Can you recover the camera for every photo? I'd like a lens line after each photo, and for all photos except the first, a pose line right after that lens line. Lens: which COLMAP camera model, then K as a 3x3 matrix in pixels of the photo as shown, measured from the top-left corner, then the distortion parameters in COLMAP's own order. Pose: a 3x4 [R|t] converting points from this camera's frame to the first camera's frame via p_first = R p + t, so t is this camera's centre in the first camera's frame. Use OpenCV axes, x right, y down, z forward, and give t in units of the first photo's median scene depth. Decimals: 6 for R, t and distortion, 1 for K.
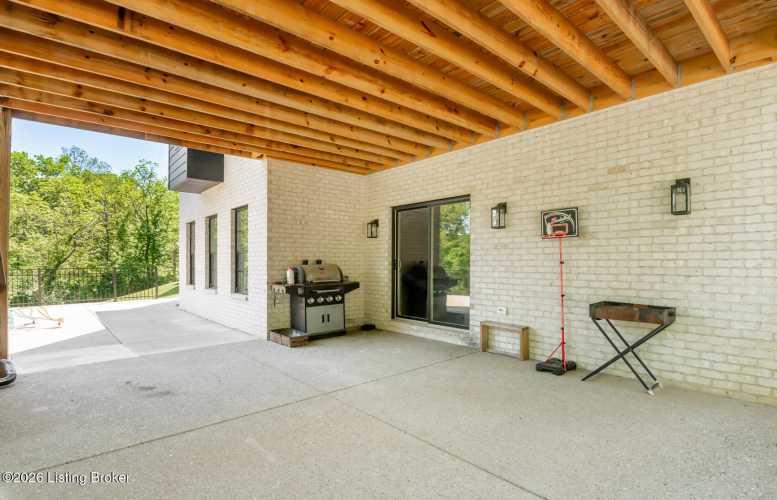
lens RADIAL K [[383.0, 0, 414.0], [0, 383.0, 264.1], [0, 0, 1]] dist [-0.032879, -0.000271]
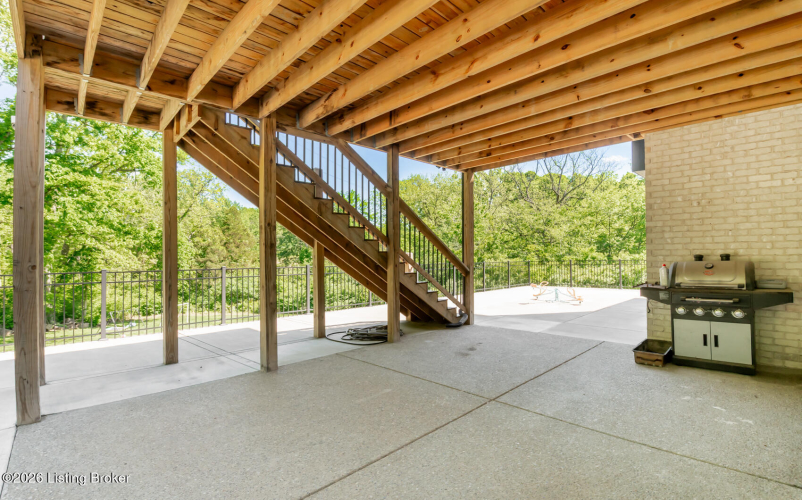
lens RADIAL K [[361.8, 0, 409.0], [0, 361.8, 253.6], [0, 0, 1]] dist [-0.000303, -0.023639]
pose [[0.036236, -0.003760, -0.999336, 0.485860], [0.006034, 0.999976, -0.003543, -0.016938], [0.999325, -0.005901, 0.036258, 0.555846]]
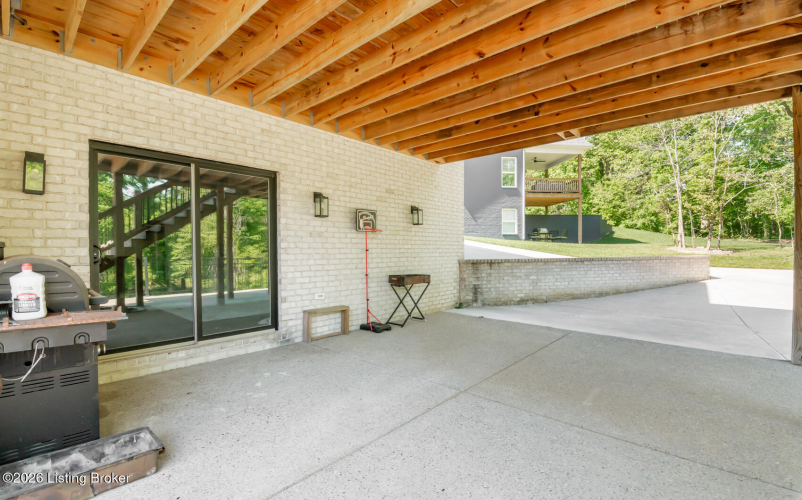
lens RADIAL K [[361.8, 0, 409.0], [0, 361.8, 253.6], [0, 0, 1]] dist [-0.000303, -0.023639]
pose [[-0.103317, -0.010531, 0.994593, -0.799782], [0.001234, 0.999942, 0.010716, -0.005134], [-0.994648, 0.002334, -0.103298, 0.893056]]
